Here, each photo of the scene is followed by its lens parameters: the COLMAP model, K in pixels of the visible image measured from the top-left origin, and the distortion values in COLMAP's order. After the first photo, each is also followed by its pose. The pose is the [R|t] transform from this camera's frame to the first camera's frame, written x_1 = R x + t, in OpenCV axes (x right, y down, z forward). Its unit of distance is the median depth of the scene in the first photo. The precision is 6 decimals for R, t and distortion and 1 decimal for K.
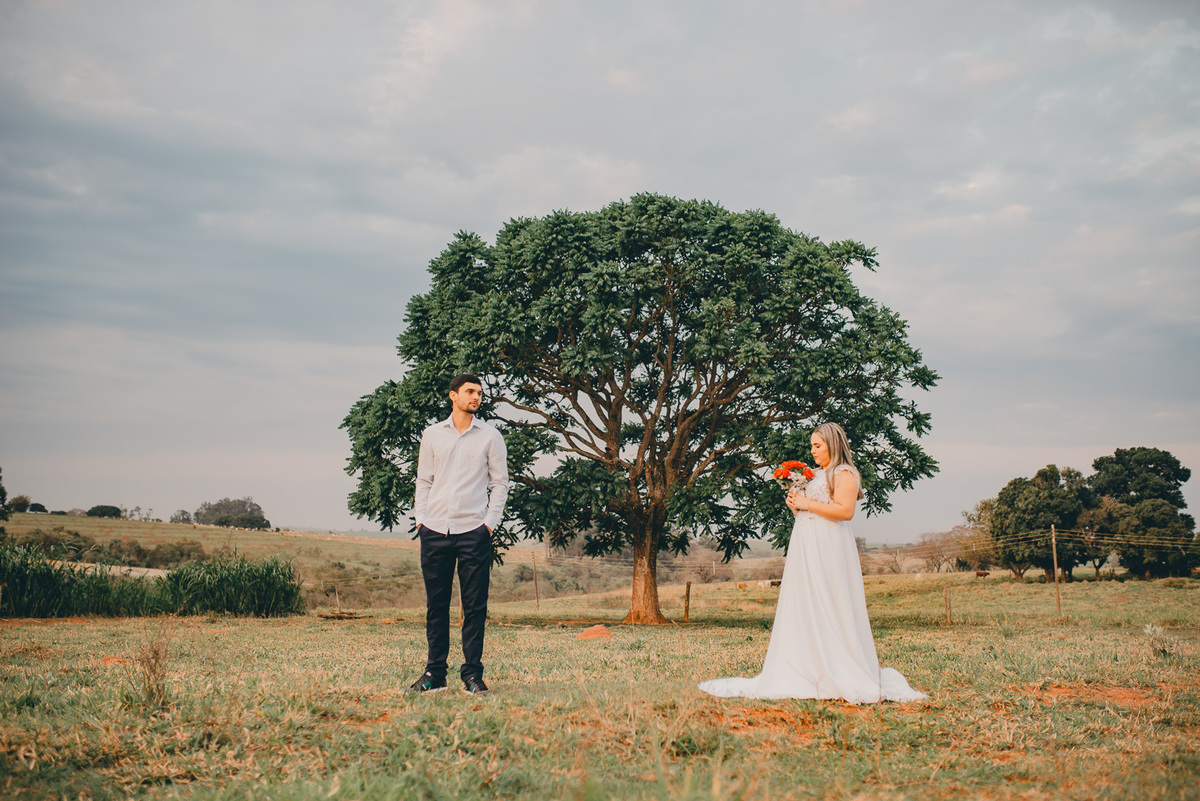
lens RADIAL K [[1175.0, 0, 600.0], [0, 1175.0, 400.5], [0, 0, 1]] dist [-0.050945, 0.014519]
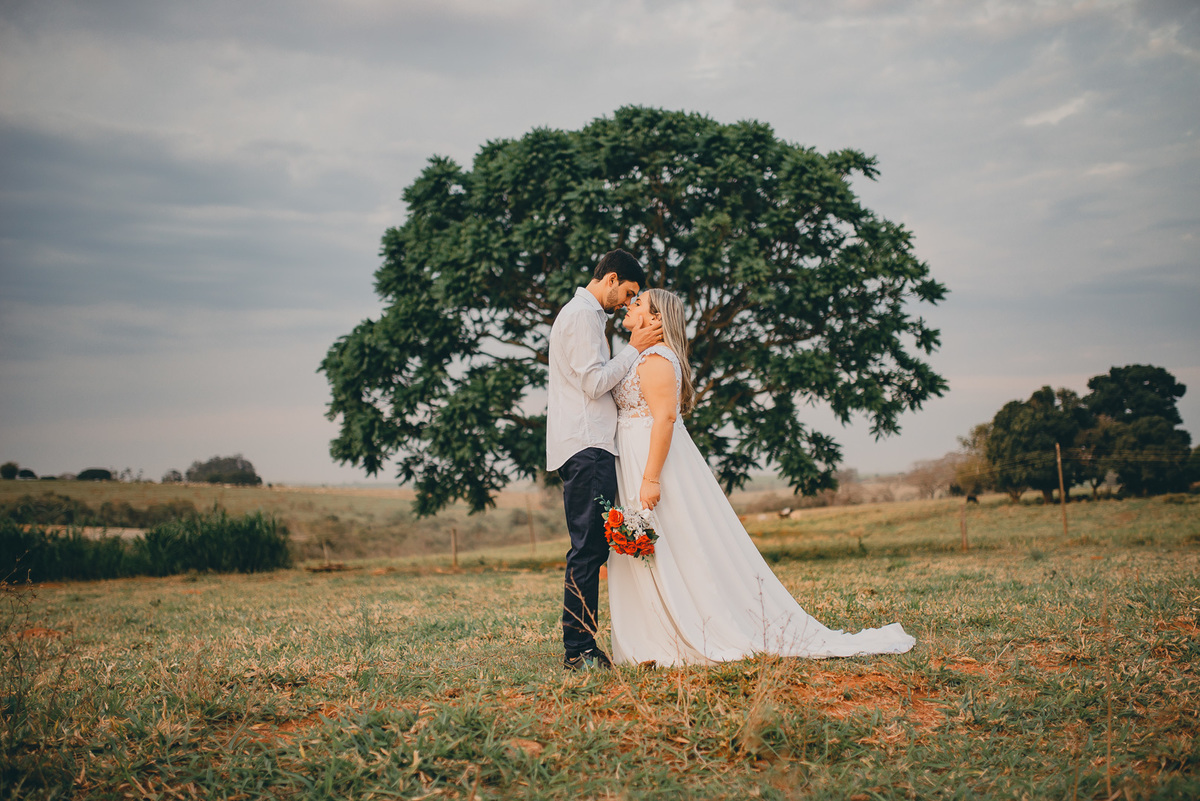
lens RADIAL K [[1175.0, 0, 600.0], [0, 1175.0, 400.5], [0, 0, 1]] dist [-0.050945, 0.014519]
pose [[0.999063, -0.042373, 0.008834, -0.002847], [0.041885, 0.997891, 0.049600, 0.009506], [-0.010918, -0.049184, 0.998730, 0.050860]]
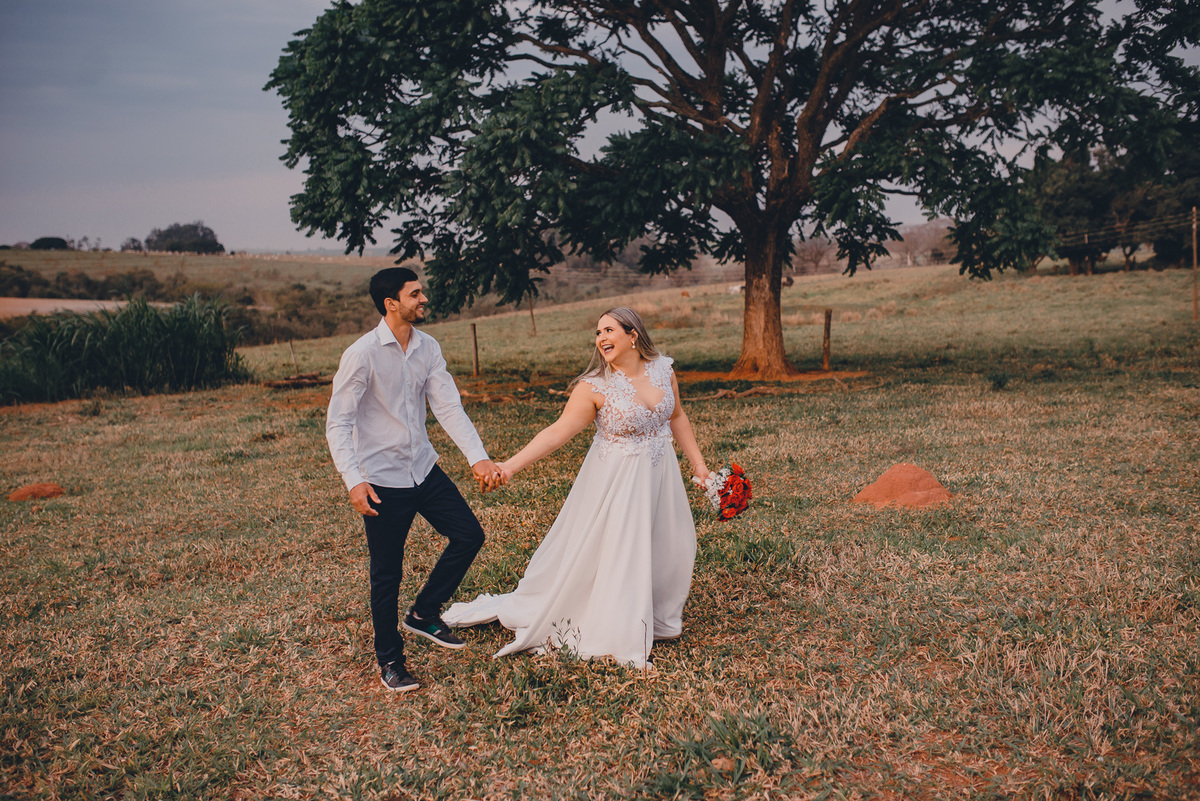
lens RADIAL K [[1158.8, 0, 588.3], [0, 1158.8, 399.8], [0, 0, 1]] dist [-0.037065, 0.012771]
pose [[0.998628, -0.048138, 0.020634, -0.074533], [0.041535, 0.967904, 0.247864, 0.038752], [-0.031904, -0.246667, 0.968575, 0.376026]]
